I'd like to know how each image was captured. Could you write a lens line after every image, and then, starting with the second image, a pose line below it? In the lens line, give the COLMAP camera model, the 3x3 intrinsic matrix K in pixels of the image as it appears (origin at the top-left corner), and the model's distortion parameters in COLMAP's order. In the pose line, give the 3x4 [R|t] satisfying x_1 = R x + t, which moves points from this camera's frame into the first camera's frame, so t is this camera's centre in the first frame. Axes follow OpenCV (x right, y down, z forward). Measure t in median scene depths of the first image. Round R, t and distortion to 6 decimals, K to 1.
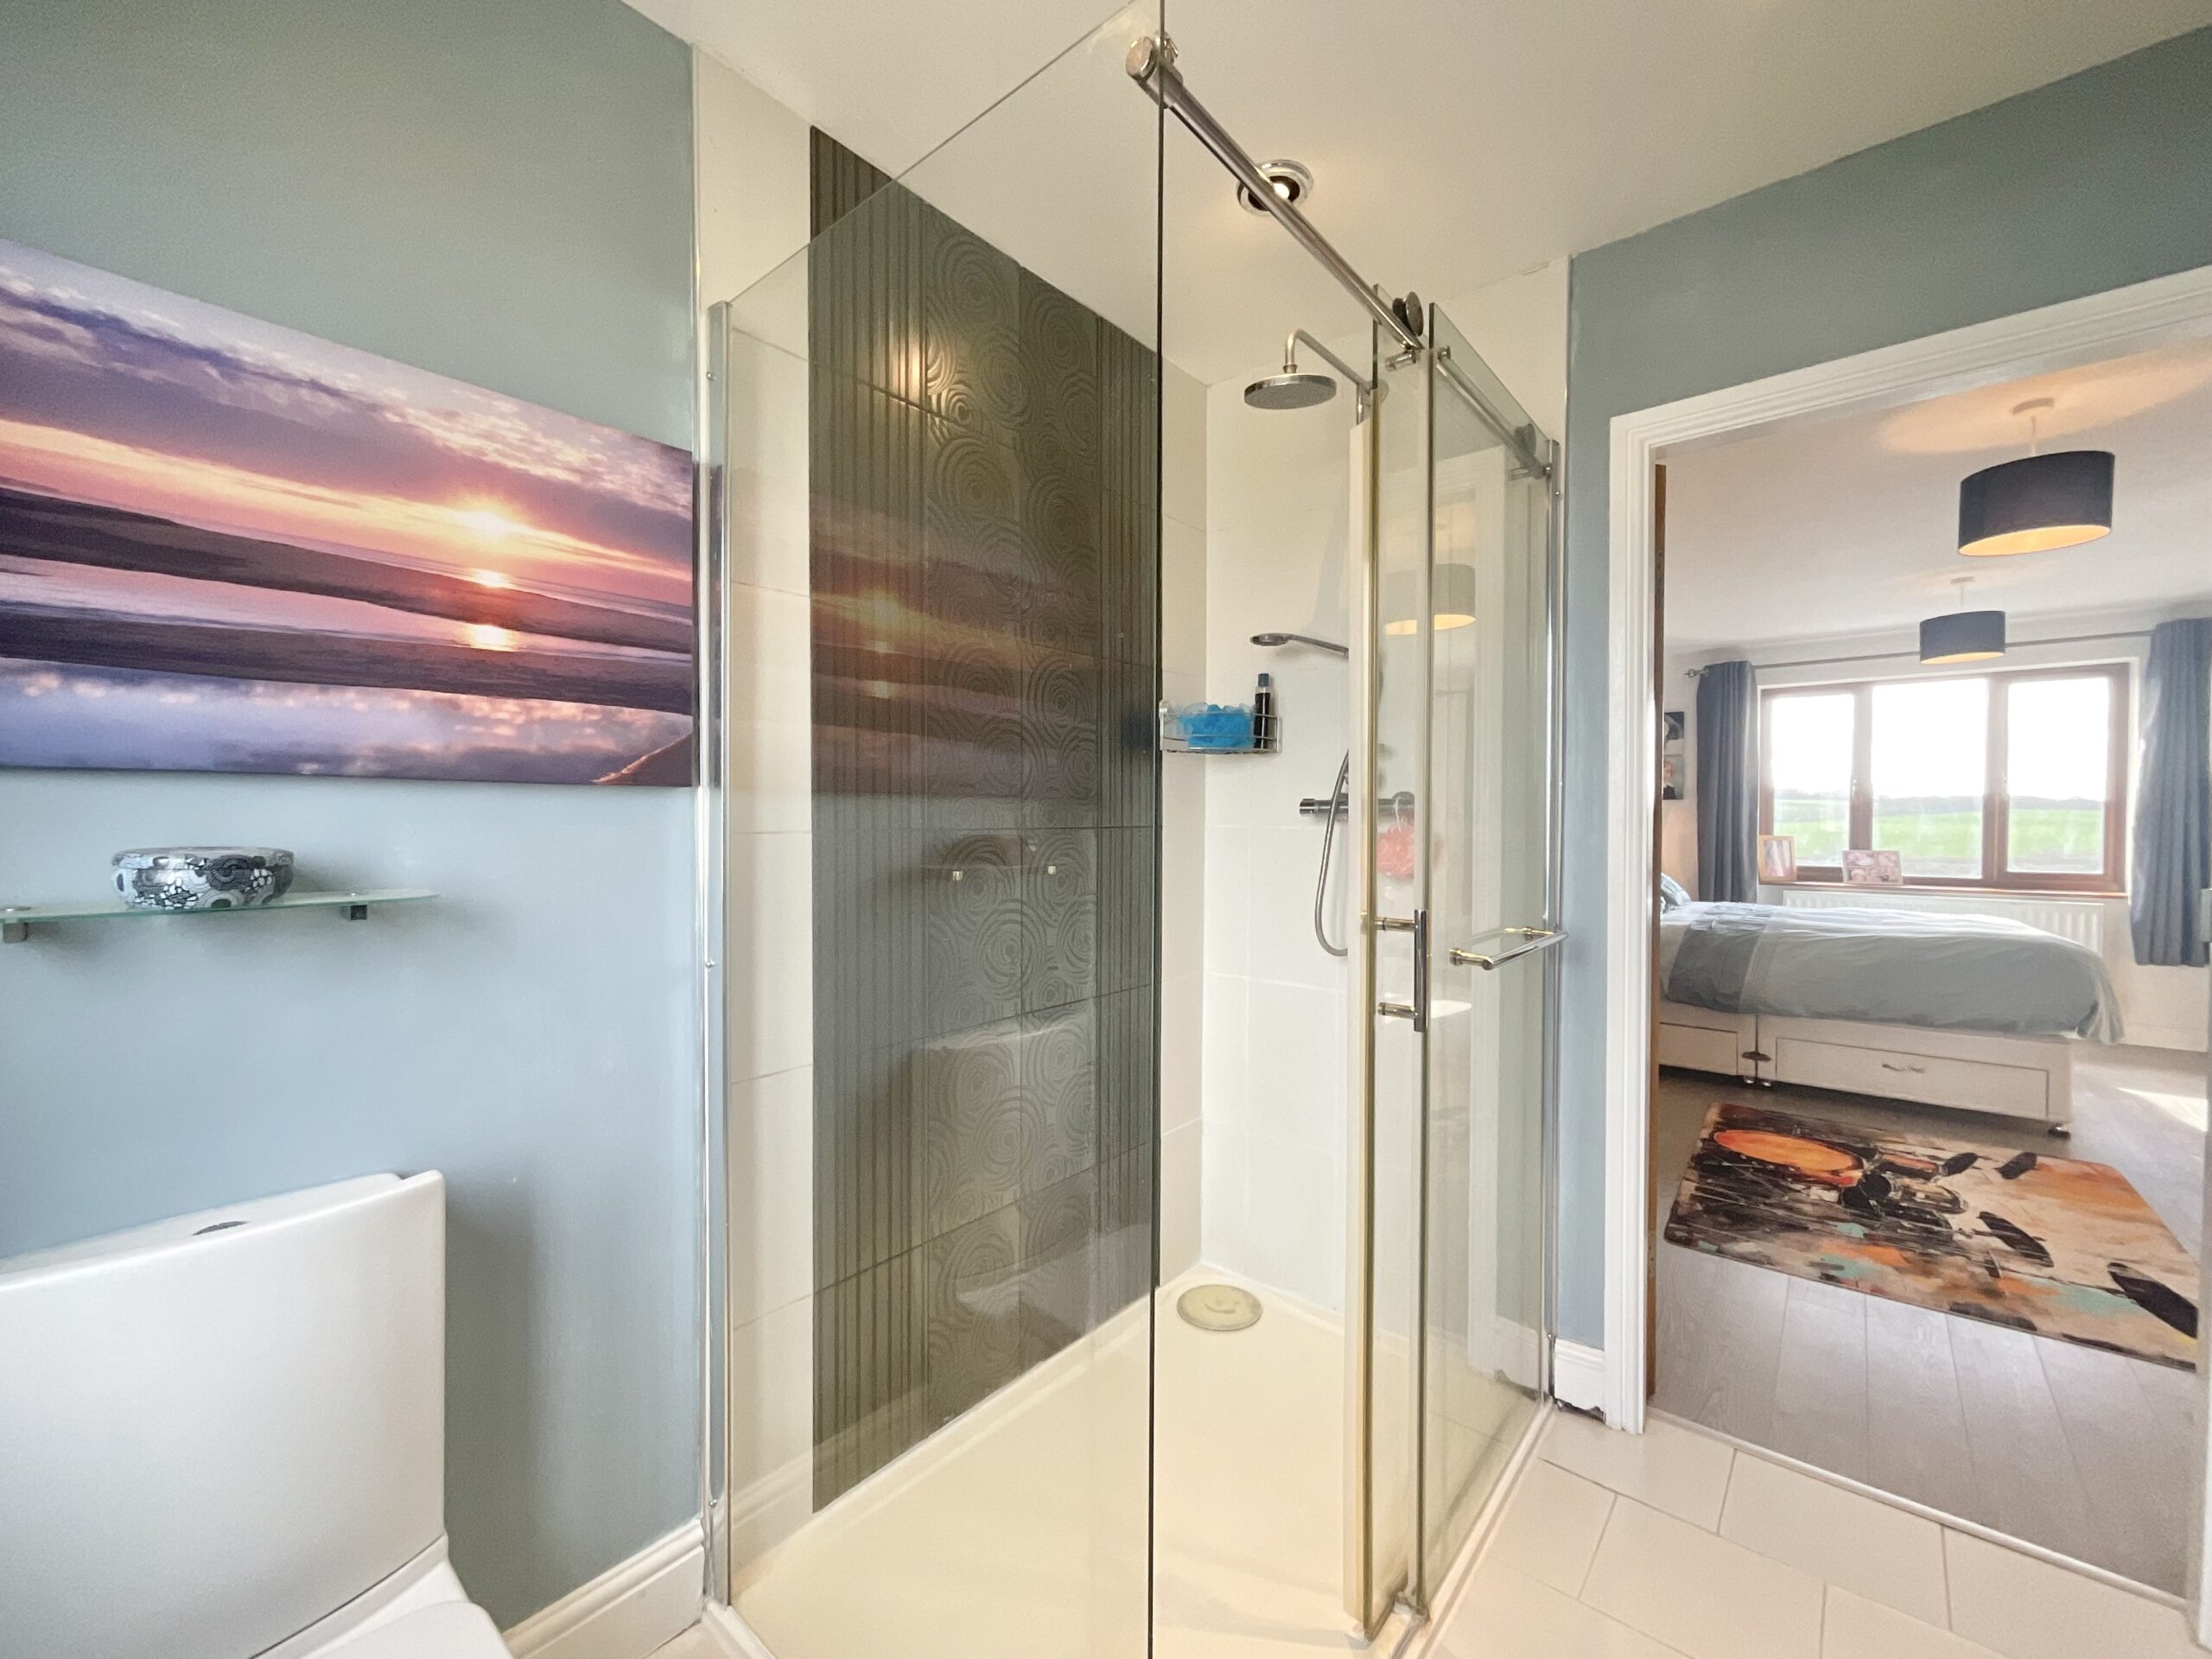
lens RADIAL K [[901.4, 0, 1110.0], [0, 901.4, 830.1], [0, 0, 1]] dist [-0.002310, -0.000109]
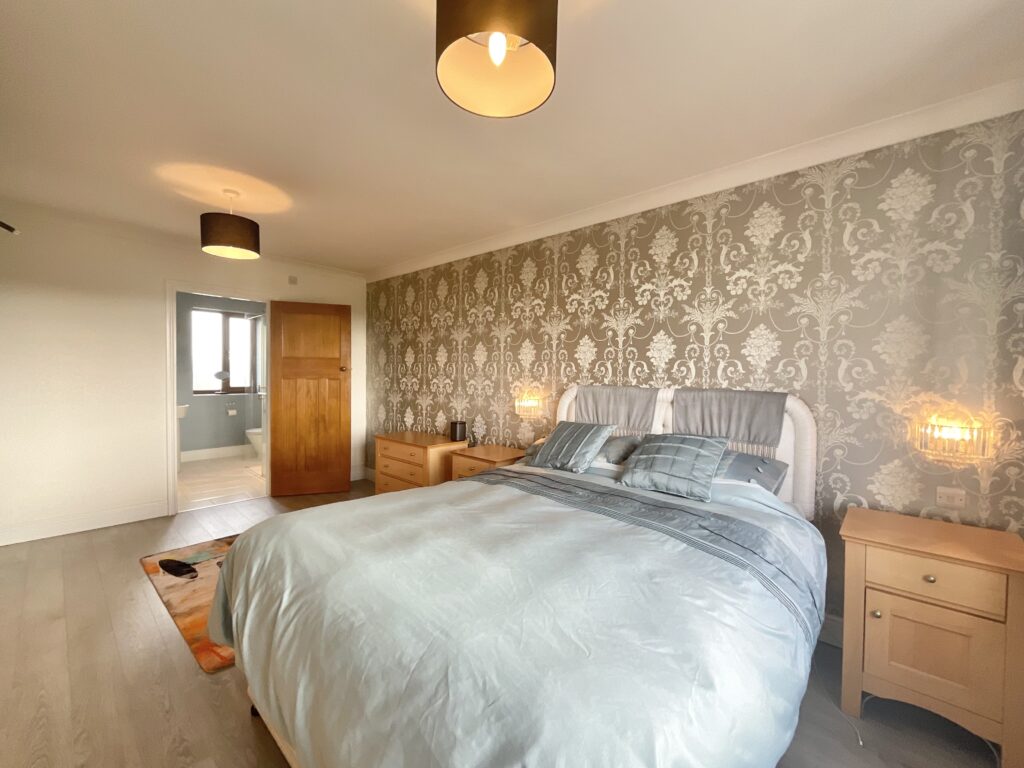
lens RADIAL K [[417.3, 0, 513.9], [0, 417.3, 384.3], [0, 0, 1]] dist [-0.002310, -0.000109]
pose [[-0.047209, 0.018154, -0.998720, 2.165911], [-0.018334, 0.999651, 0.019038, -0.005051], [0.998717, 0.019210, -0.046860, 1.882817]]
